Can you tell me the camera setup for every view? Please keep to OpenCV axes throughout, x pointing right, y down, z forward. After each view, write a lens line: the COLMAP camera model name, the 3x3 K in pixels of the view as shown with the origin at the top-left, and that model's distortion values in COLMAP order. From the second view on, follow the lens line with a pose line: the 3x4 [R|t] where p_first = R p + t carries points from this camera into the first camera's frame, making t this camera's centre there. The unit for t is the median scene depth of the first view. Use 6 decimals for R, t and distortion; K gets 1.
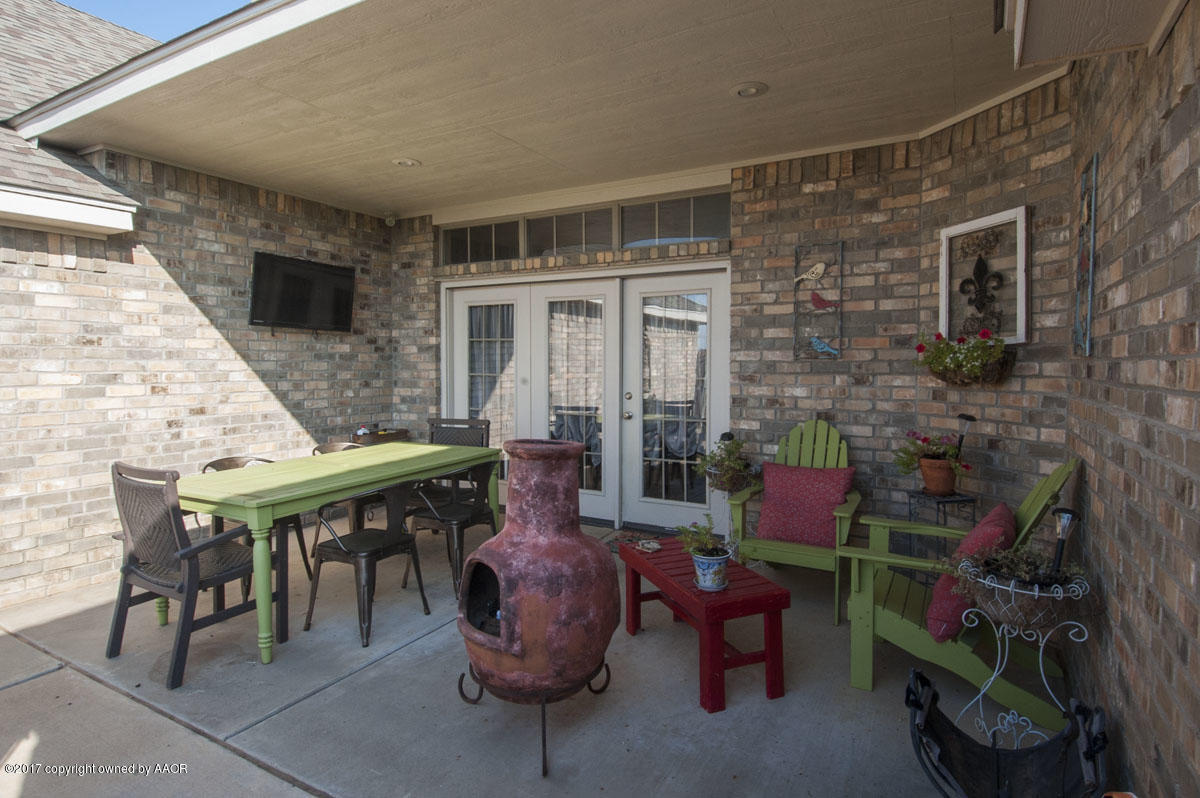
lens RADIAL K [[649.0, 0, 599.6], [0, 649.0, 395.6], [0, 0, 1]] dist [0.011267, -0.023795]
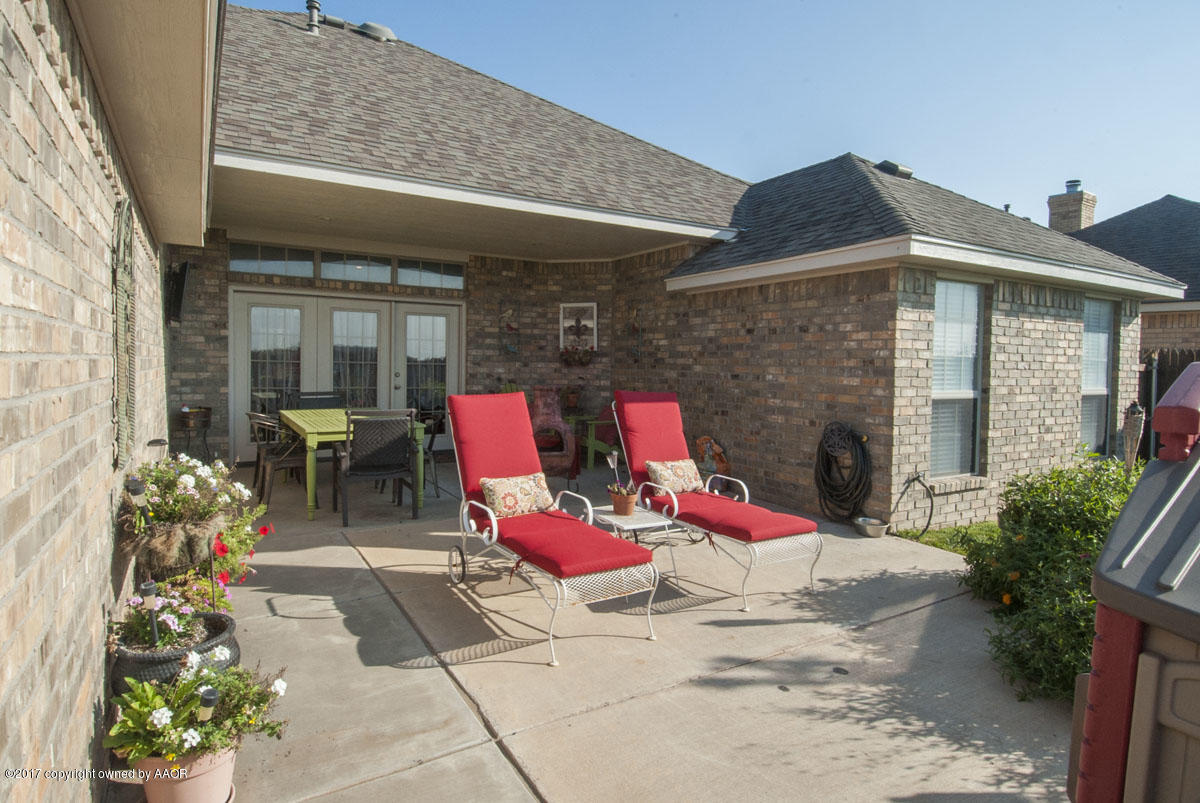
lens RADIAL K [[649.0, 0, 598.8], [0, 649.0, 399.8], [0, 0, 1]] dist [0.011267, -0.023795]
pose [[0.471215, -0.046763, 0.880778, -1.421244], [0.026656, 0.998892, 0.038773, 0.016883], [-0.881616, 0.005208, 0.471939, -0.262778]]
